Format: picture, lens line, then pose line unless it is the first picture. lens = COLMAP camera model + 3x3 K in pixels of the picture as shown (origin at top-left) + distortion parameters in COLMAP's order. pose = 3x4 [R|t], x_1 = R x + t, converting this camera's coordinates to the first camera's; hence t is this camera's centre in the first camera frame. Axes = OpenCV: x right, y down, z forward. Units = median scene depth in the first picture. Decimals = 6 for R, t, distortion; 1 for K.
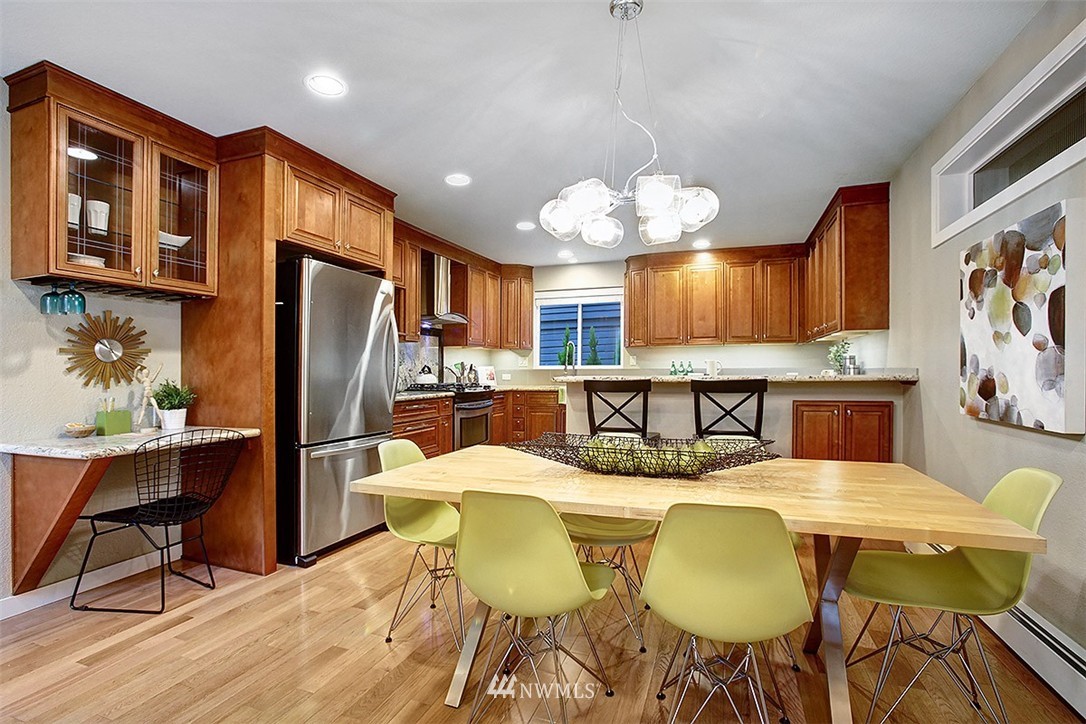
lens RADIAL K [[512.6, 0, 538.2], [0, 512.6, 370.7], [0, 0, 1]] dist [-0.028765, 0.004811]
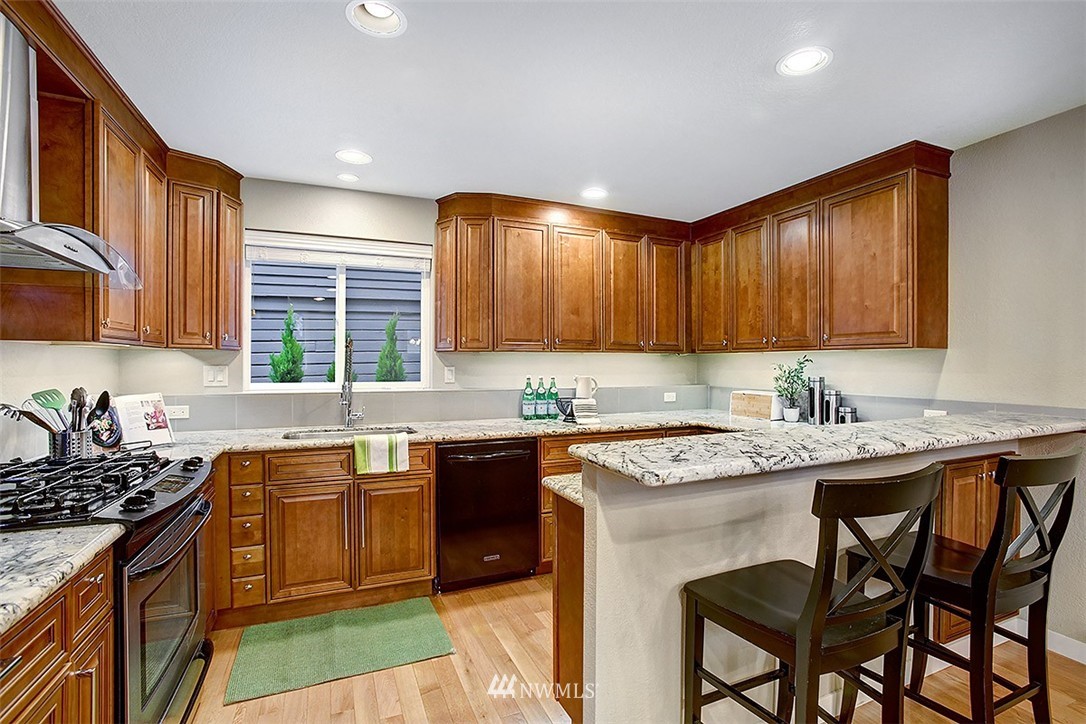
lens RADIAL K [[529.5, 0, 565.5], [0, 529.5, 381.1], [0, 0, 1]] dist [-0.048830, 0.001103]
pose [[0.712009, -0.015713, 0.701995, -0.264673], [-0.005384, 0.999598, 0.027836, -0.056302], [-0.702150, -0.023599, 0.711638, 0.908680]]
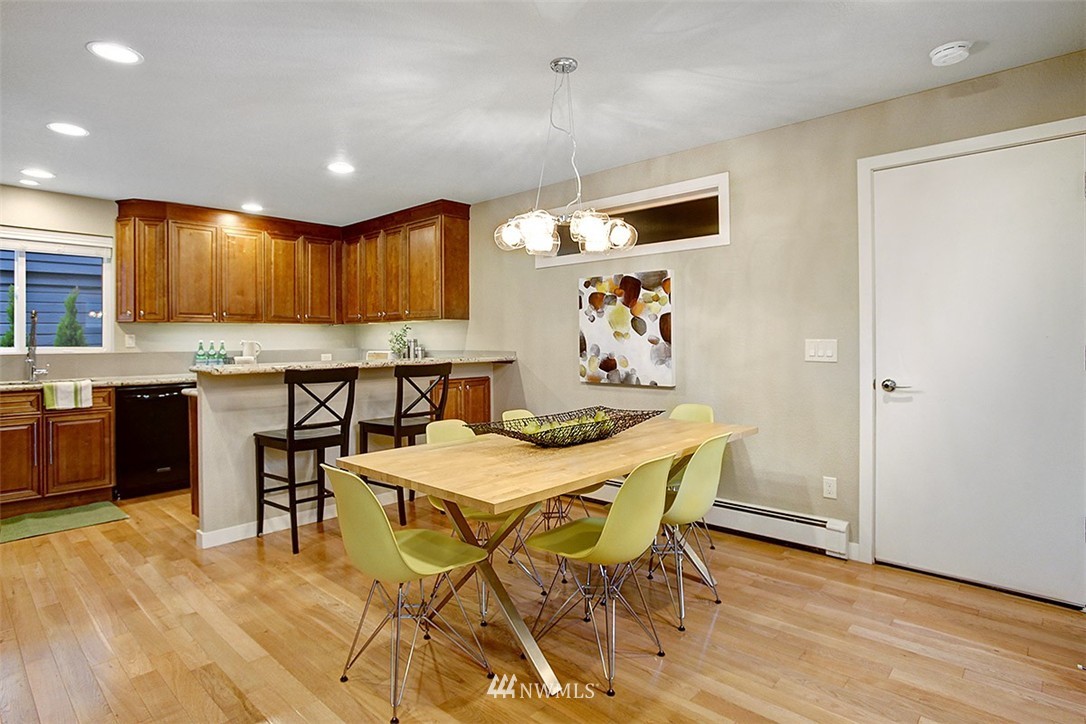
lens RADIAL K [[581.7, 0, 539.8], [0, 581.7, 344.4], [0, 0, 1]] dist [-0.035974, 0.019576]
pose [[0.399107, -0.003910, 0.916896, -0.618465], [0.005879, 0.999981, 0.001706, -0.023858], [-0.916886, 0.004710, 0.399122, 0.268963]]
